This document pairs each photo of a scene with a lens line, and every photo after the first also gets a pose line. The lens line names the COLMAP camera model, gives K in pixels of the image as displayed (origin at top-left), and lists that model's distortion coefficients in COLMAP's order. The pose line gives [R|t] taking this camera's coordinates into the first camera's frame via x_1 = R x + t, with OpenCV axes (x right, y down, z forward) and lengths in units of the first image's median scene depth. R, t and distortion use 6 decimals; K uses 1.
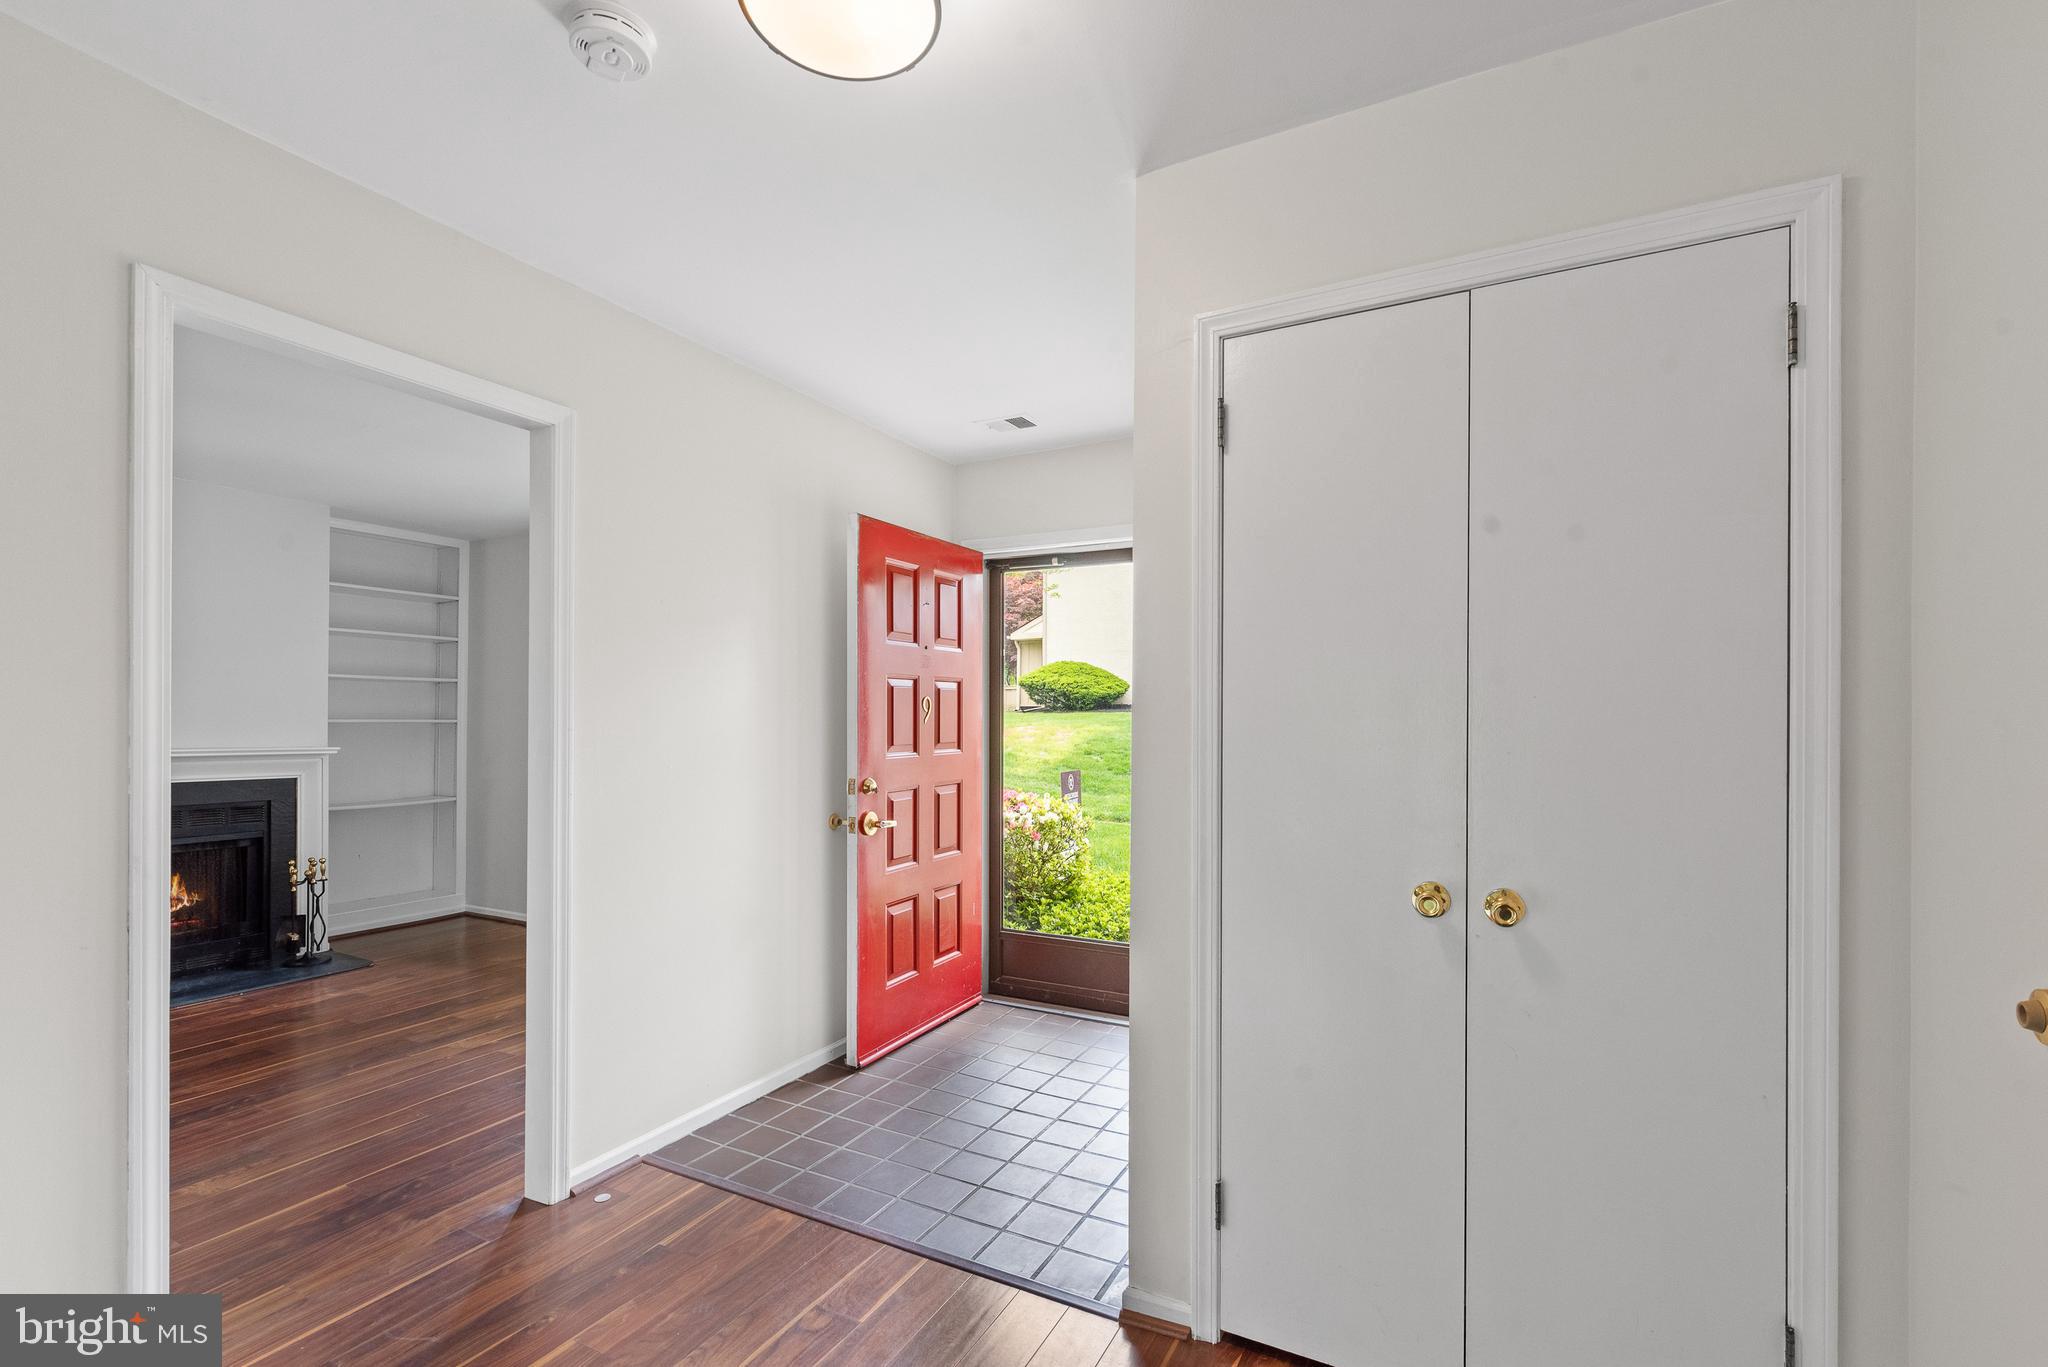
lens RADIAL K [[897.2, 0, 1025.8], [0, 897.2, 708.7], [0, 0, 1]] dist [-0.000126, 0.000009]
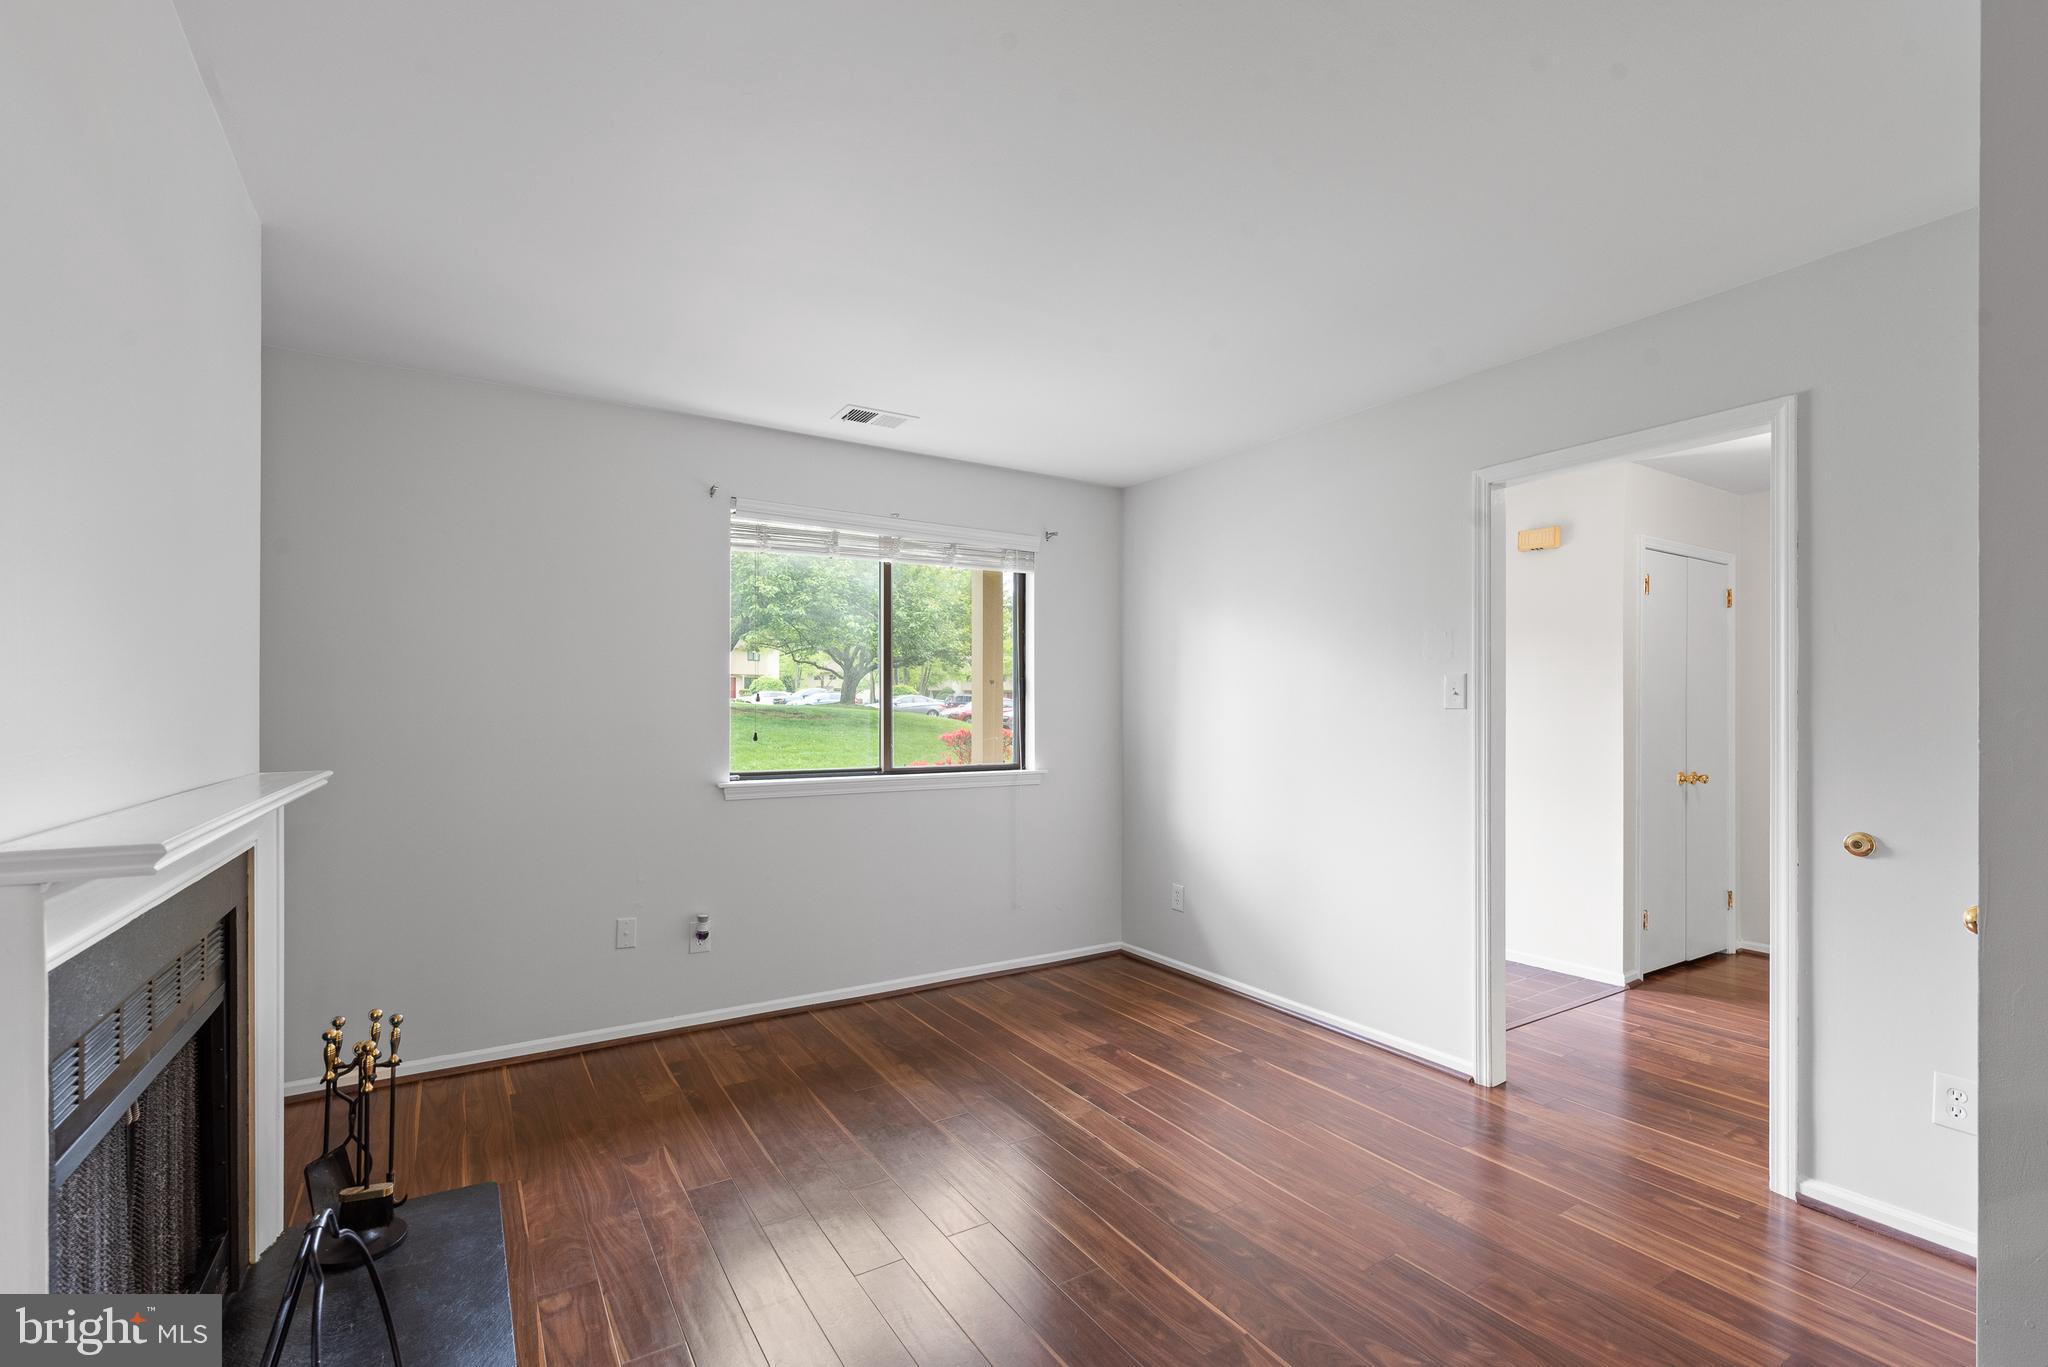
lens RADIAL K [[882.0, 0, 988.7], [0, 882.0, 713.8], [0, 0, 1]] dist [-0.002947, -0.000398]
pose [[0.523226, 0.002989, 0.852189, -1.104112], [-0.008224, 0.999965, 0.001542, 0.010055], [-0.852154, -0.007815, 0.523232, 0.536066]]
